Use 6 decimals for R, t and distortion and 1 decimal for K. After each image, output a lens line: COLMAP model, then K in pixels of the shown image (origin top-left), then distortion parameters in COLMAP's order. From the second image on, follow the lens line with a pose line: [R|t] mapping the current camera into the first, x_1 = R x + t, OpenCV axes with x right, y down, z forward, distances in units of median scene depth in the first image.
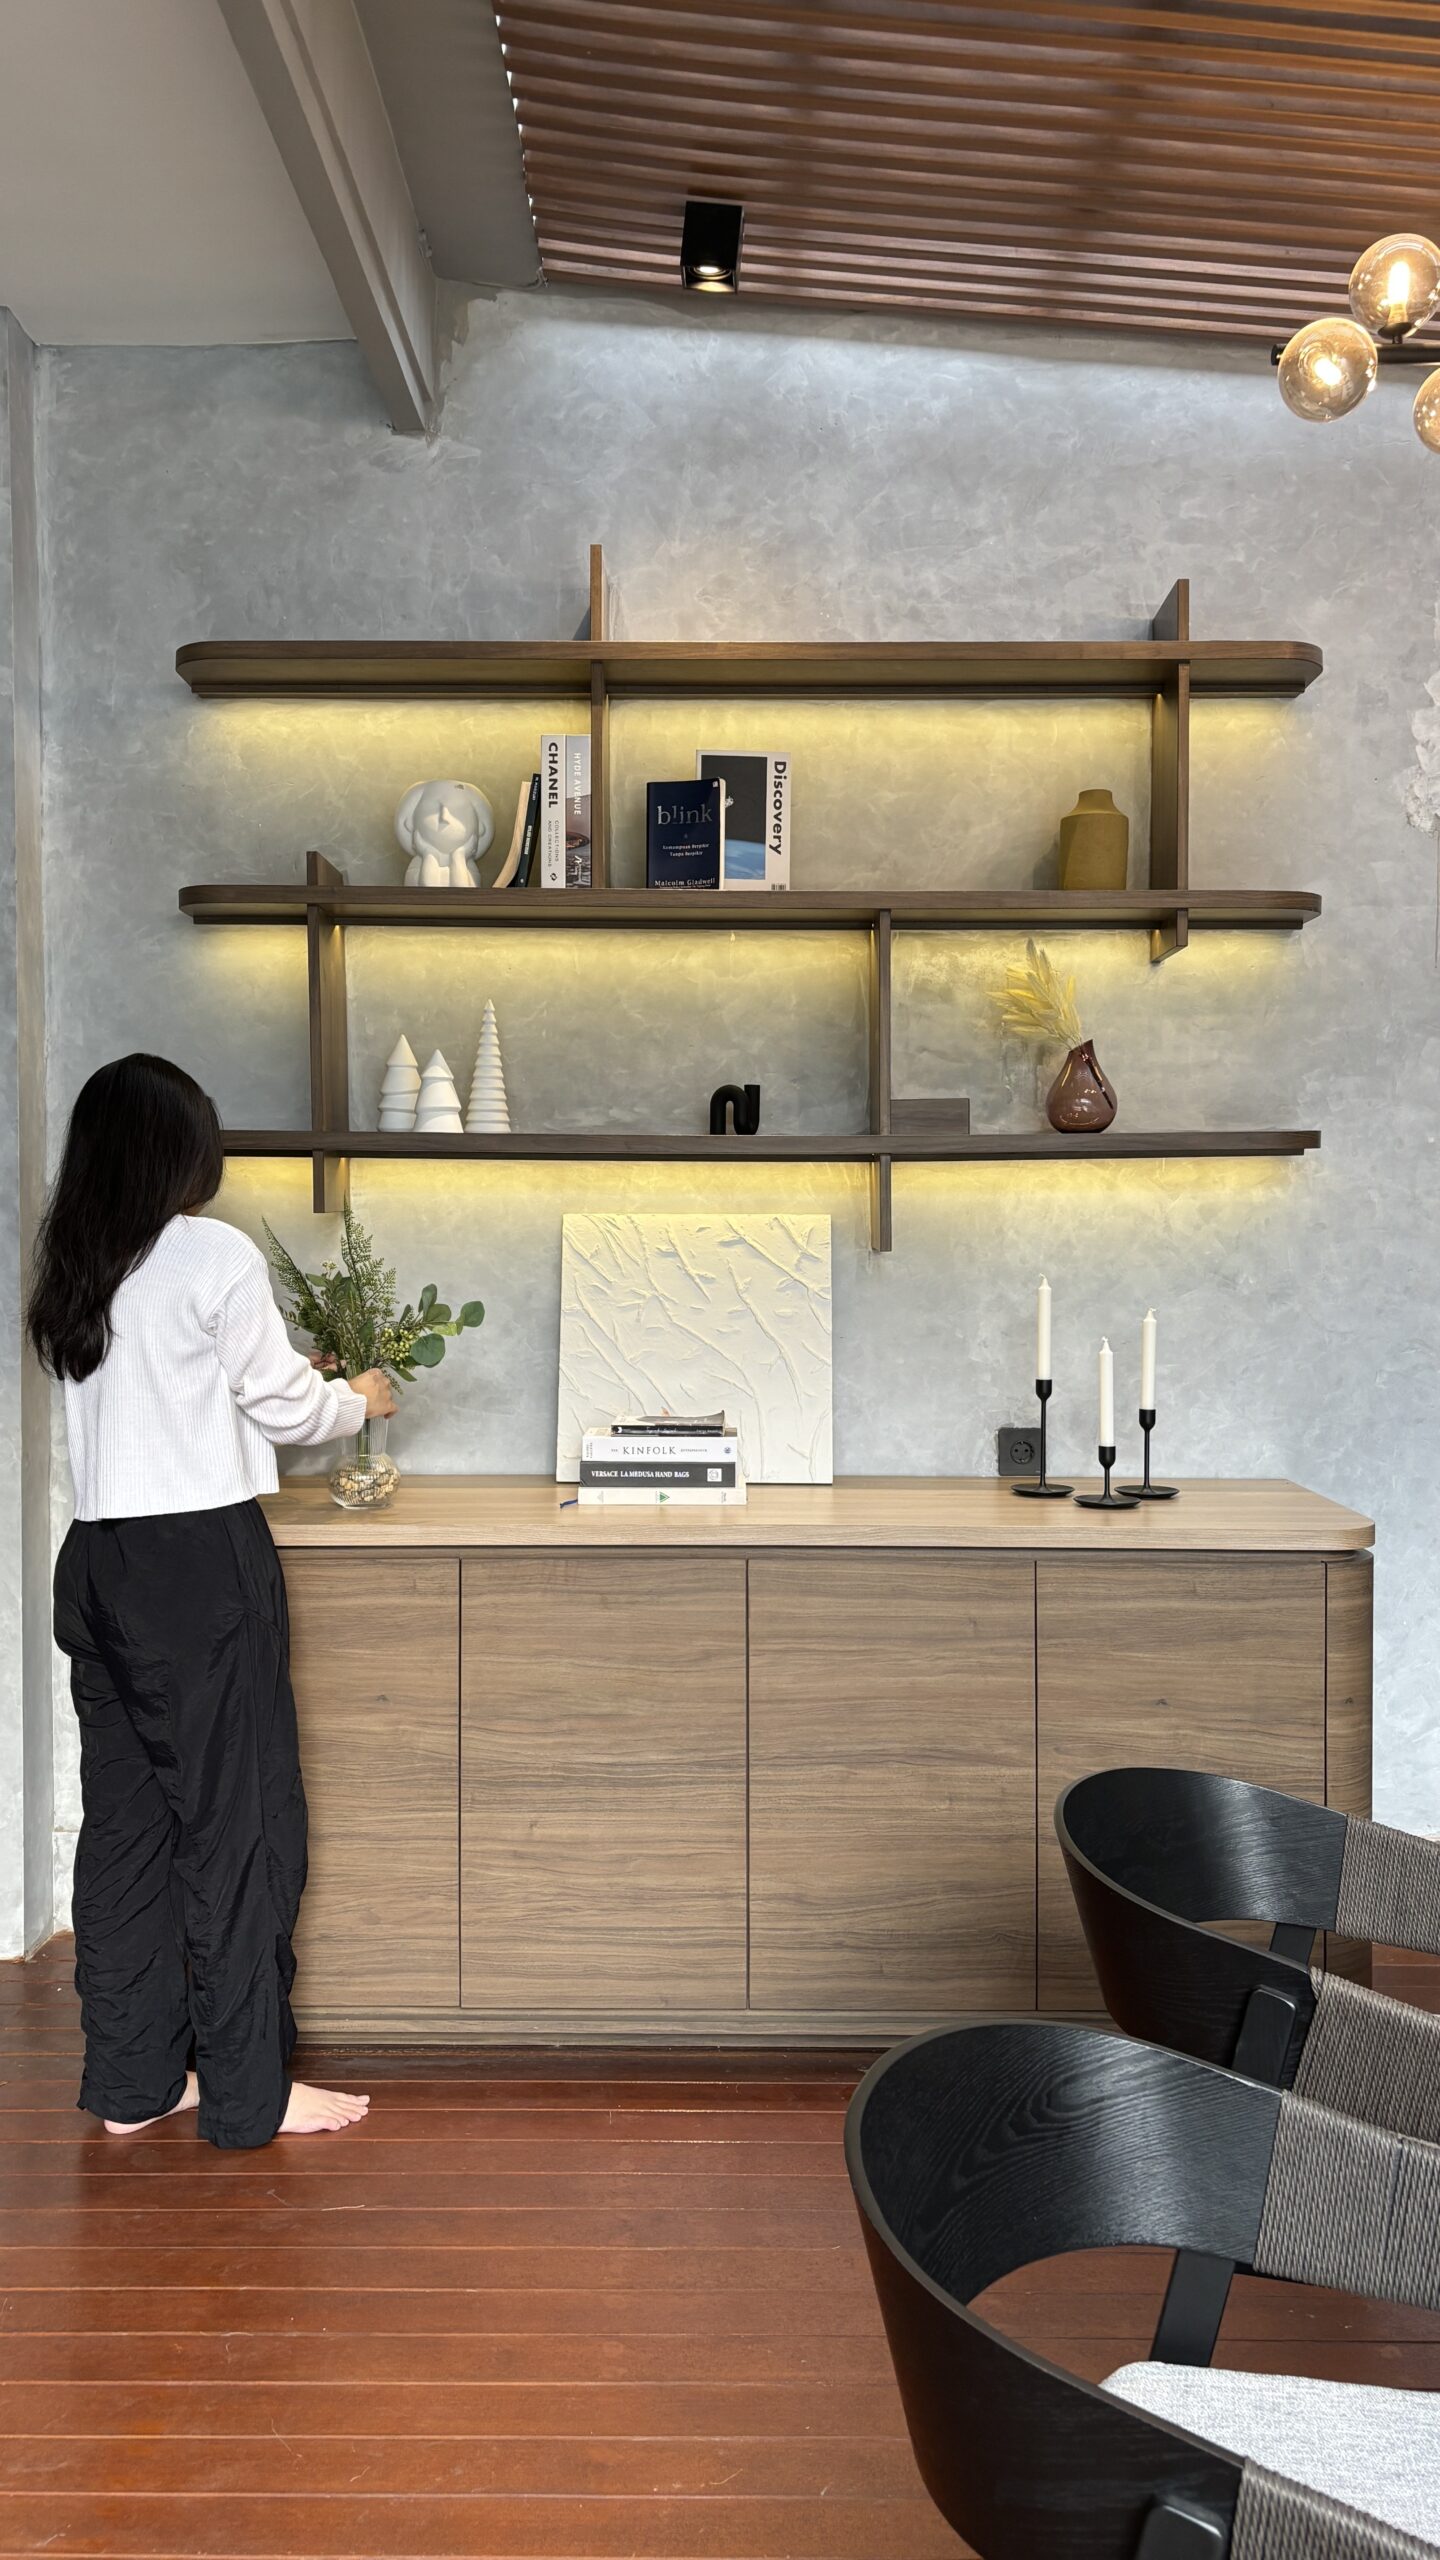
lens RADIAL K [[2036.8, 0, 695.0], [0, 2036.8, 1264.3], [0, 0, 1]] dist [0.062724, -0.069902]
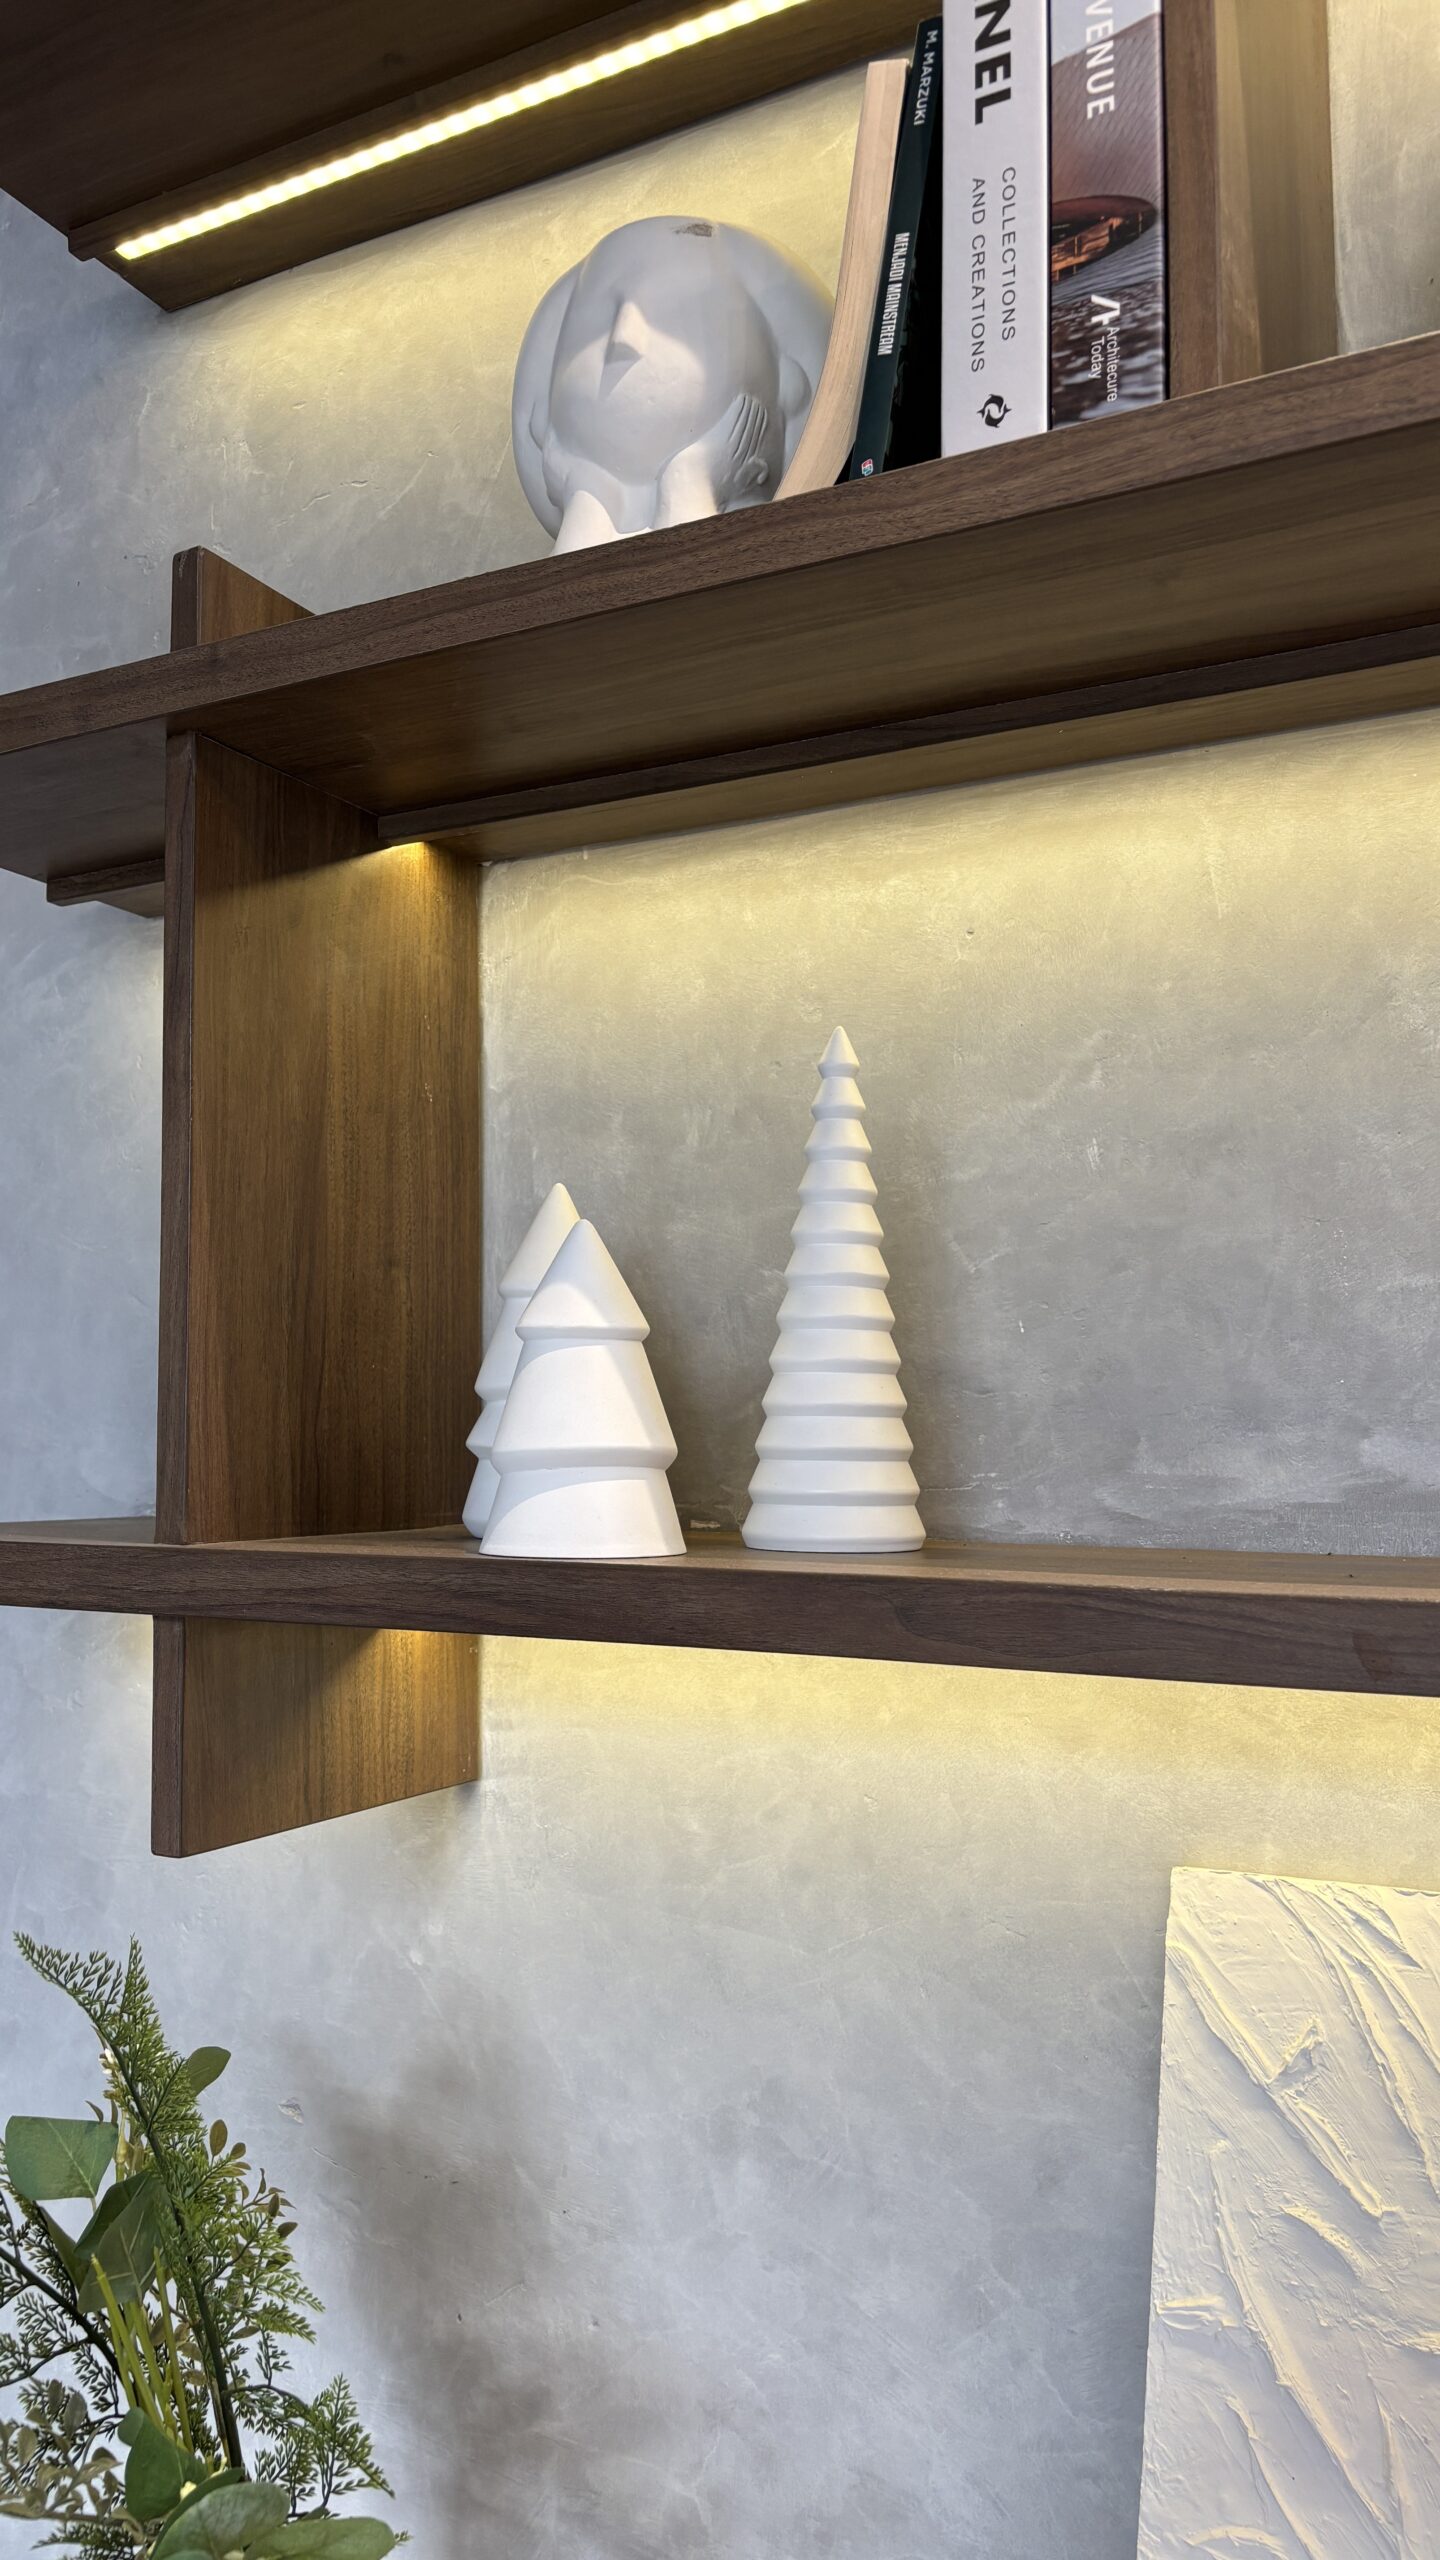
lens RADIAL K [[1934.8, 0, 724.9], [0, 1934.8, 1303.0], [0, 0, 1]] dist [0.044767, -0.043369]
pose [[0.889861, -0.037991, -0.454648, -0.002750], [-0.011961, 0.994242, -0.106492, -0.066839], [0.456075, 0.100201, 0.884282, 0.760765]]
